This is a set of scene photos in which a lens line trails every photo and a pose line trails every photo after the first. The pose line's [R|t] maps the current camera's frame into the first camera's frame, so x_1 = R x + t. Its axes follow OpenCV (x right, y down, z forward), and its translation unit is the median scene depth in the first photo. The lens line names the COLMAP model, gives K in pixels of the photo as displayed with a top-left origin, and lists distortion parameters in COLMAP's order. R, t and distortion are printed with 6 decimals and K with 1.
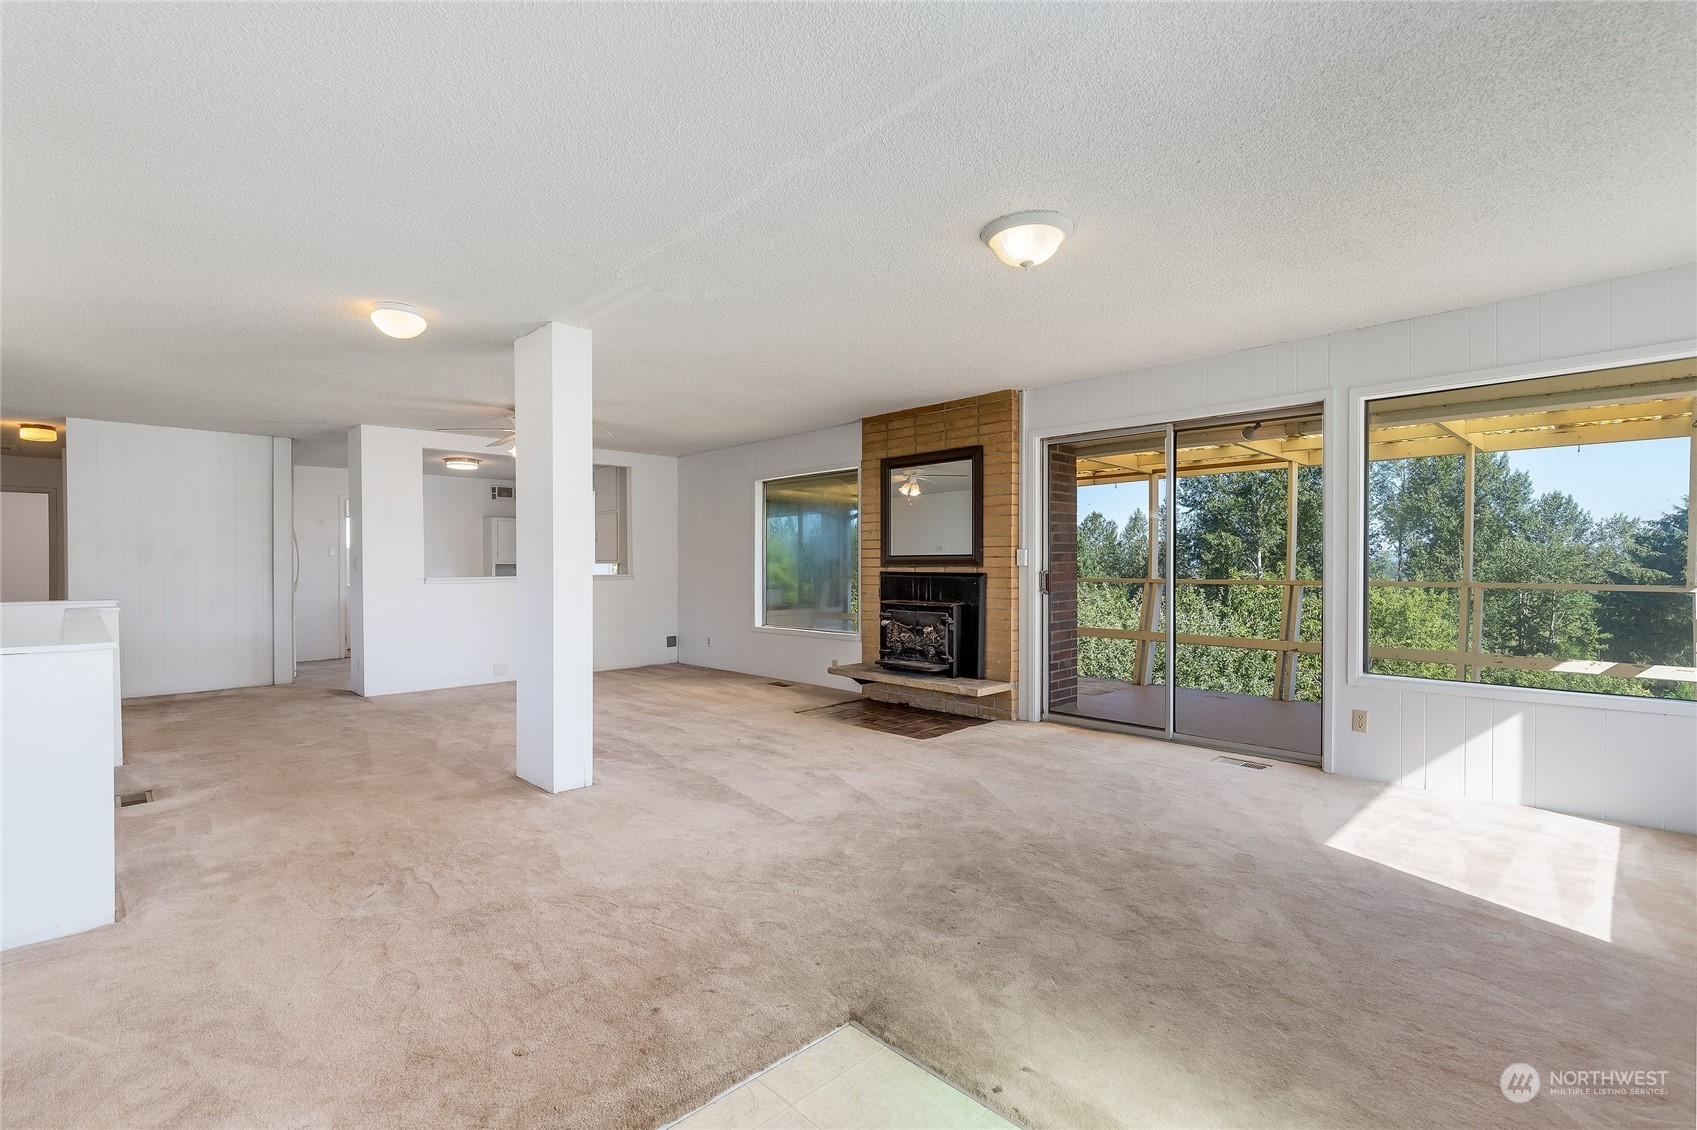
lens RADIAL K [[769.3, 0, 841.0], [0, 769.3, 558.8], [0, 0, 1]] dist [0.001322, -0.000174]
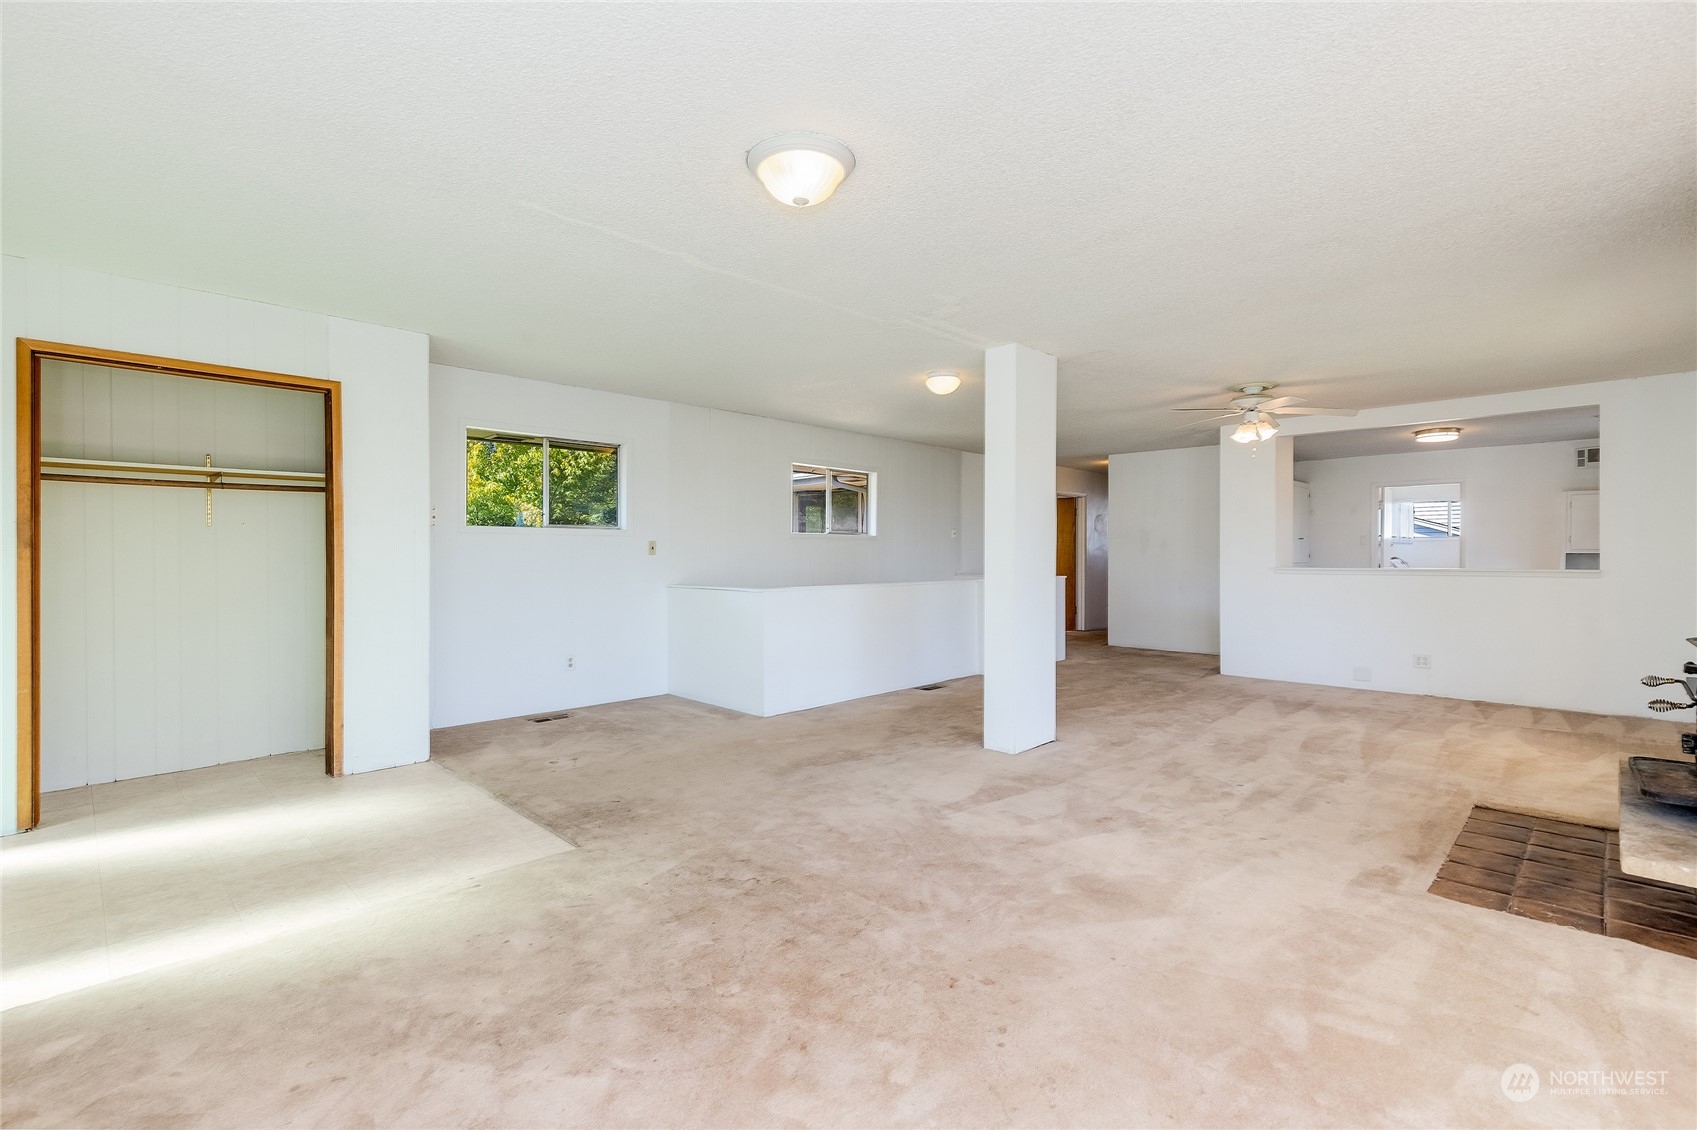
lens RADIAL K [[769.3, 0, 841.0], [0, 769.3, 558.8], [0, 0, 1]] dist [0.001322, -0.000174]
pose [[0.013229, 0.012029, -0.999840, 0.700882], [0.006212, 0.999907, 0.012112, -0.002826], [0.999893, -0.006371, 0.013153, 0.663989]]
